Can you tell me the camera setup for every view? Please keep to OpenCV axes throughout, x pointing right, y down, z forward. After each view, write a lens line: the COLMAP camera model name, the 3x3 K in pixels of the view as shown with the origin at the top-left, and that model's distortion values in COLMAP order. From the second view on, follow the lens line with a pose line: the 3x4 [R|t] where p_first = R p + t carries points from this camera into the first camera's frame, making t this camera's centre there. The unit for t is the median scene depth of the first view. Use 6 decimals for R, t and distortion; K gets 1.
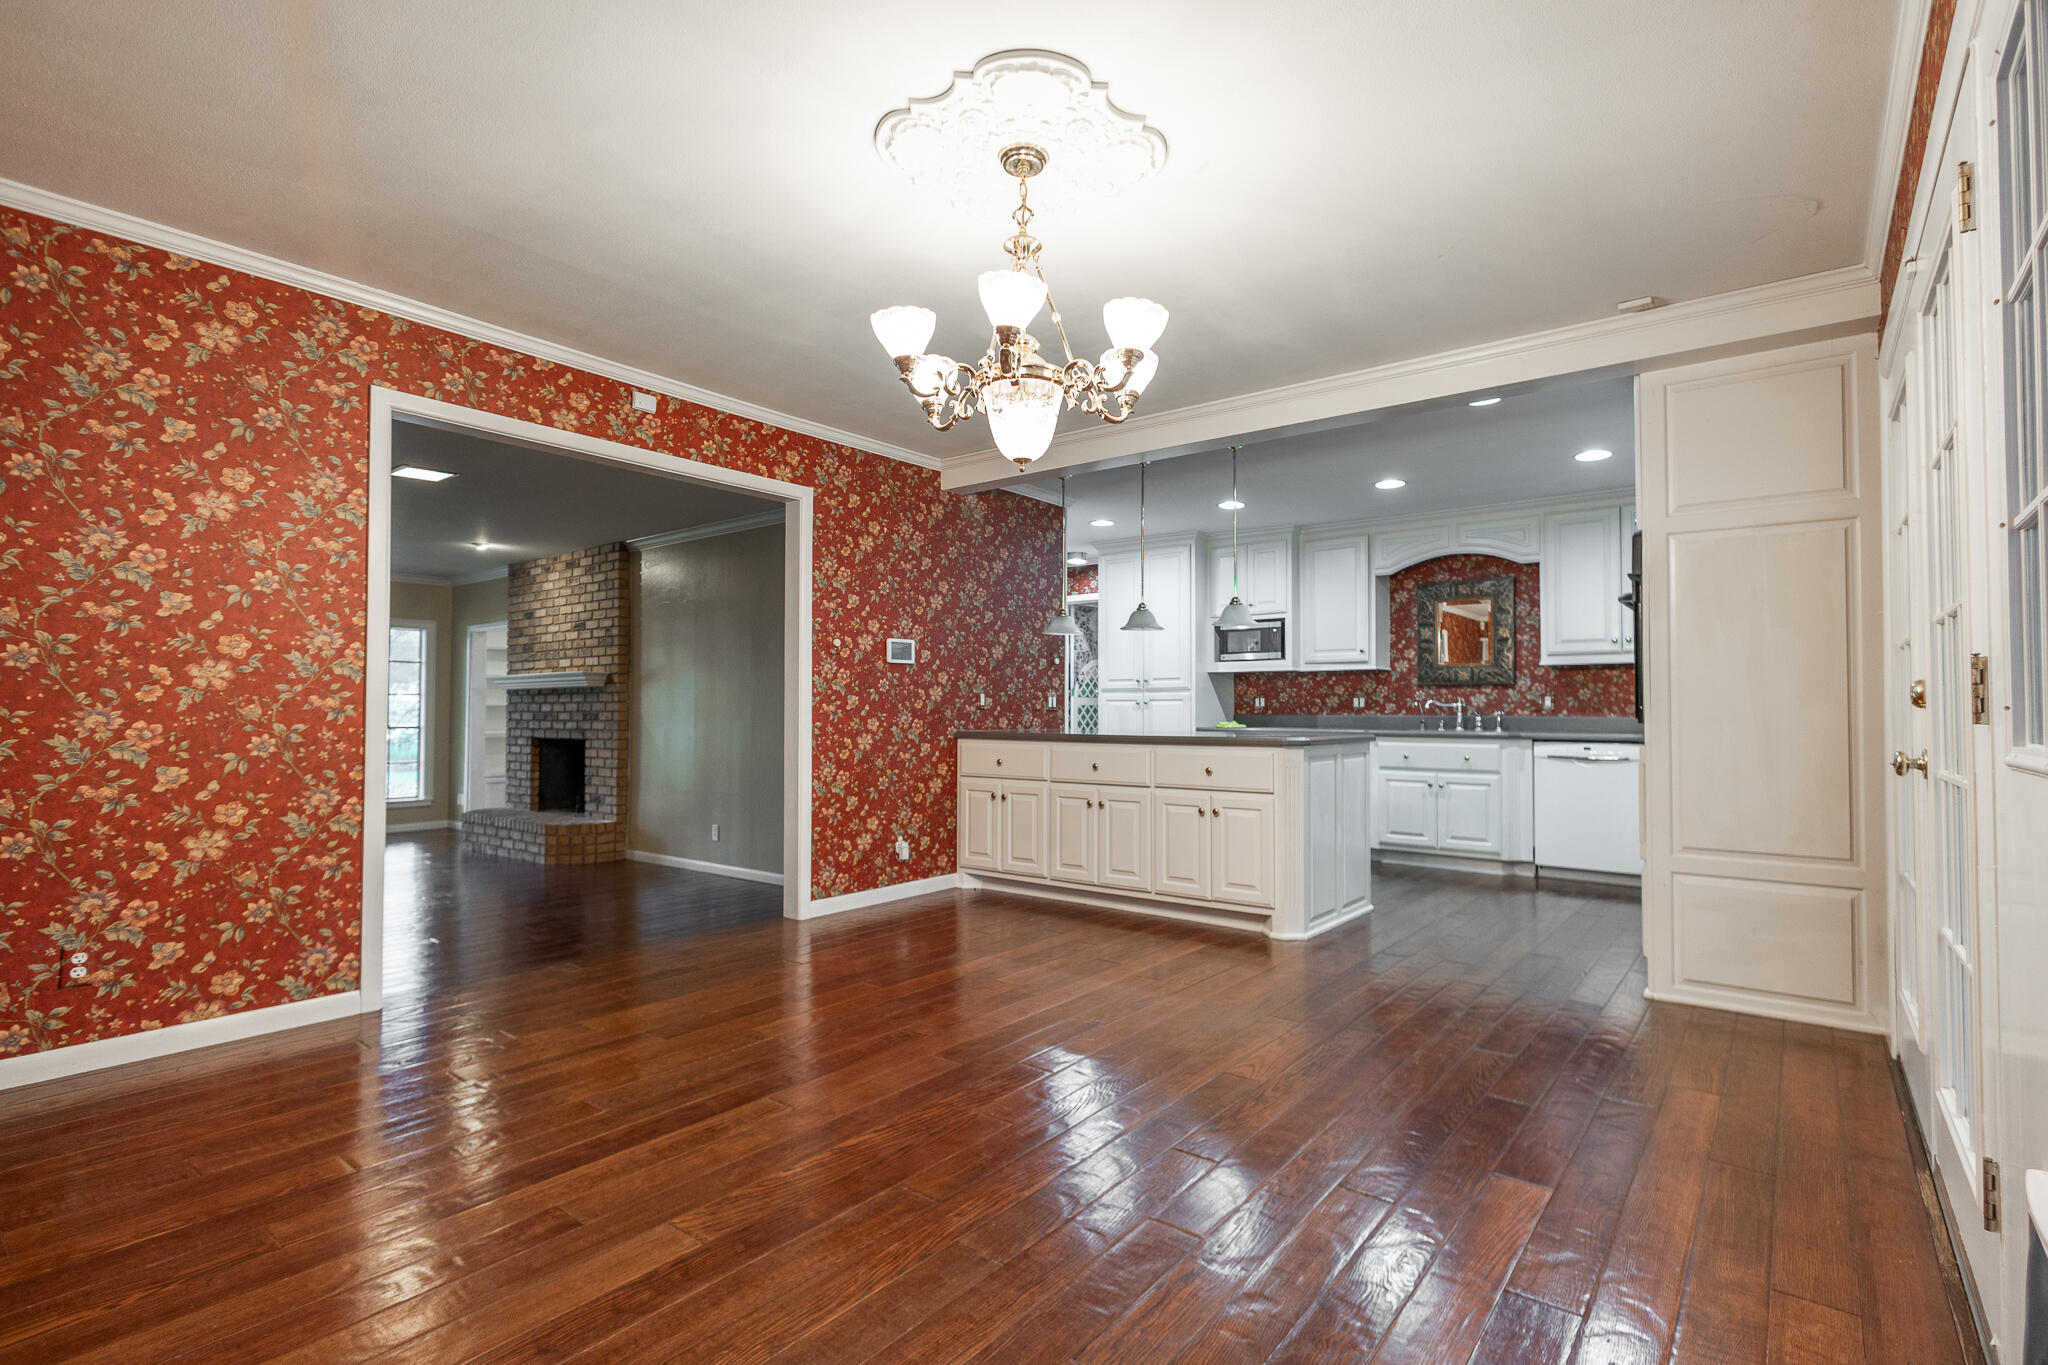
lens RADIAL K [[951.0, 0, 1024.9], [0, 951.0, 686.1], [0, 0, 1]] dist [0.009195, -0.001516]
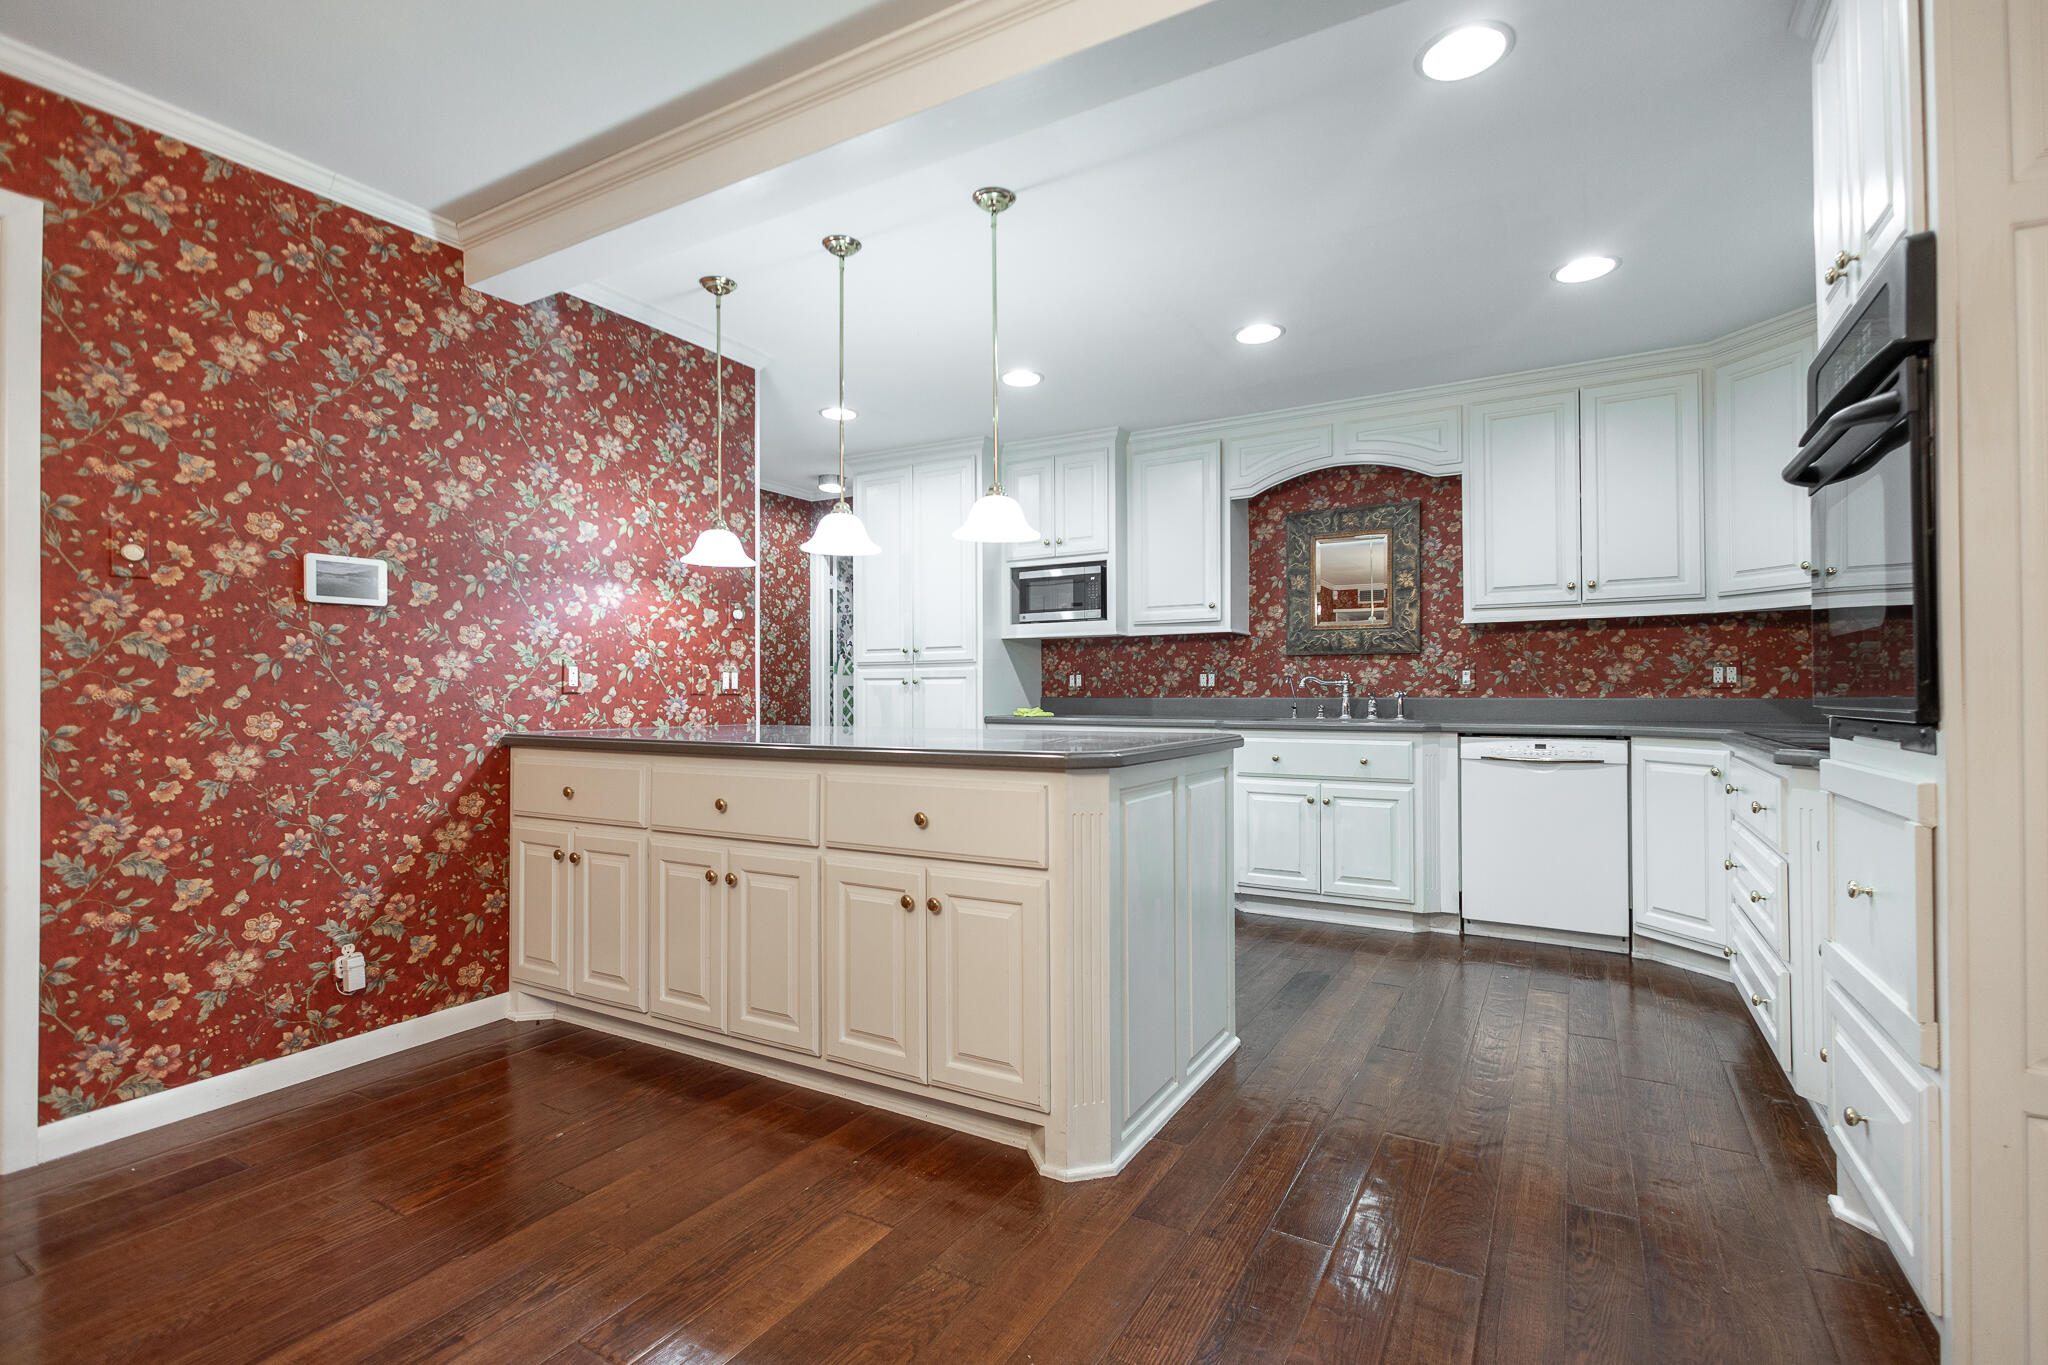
lens RADIAL K [[919.4, 0, 1002.0], [0, 919.4, 683.1], [0, 0, 1]] dist [0.003955, 0.000037]
pose [[0.991882, -0.004947, 0.127069, 0.127220], [0.002909, 0.999864, 0.016222, 0.009095], [-0.127132, -0.015721, 0.991761, 0.386647]]
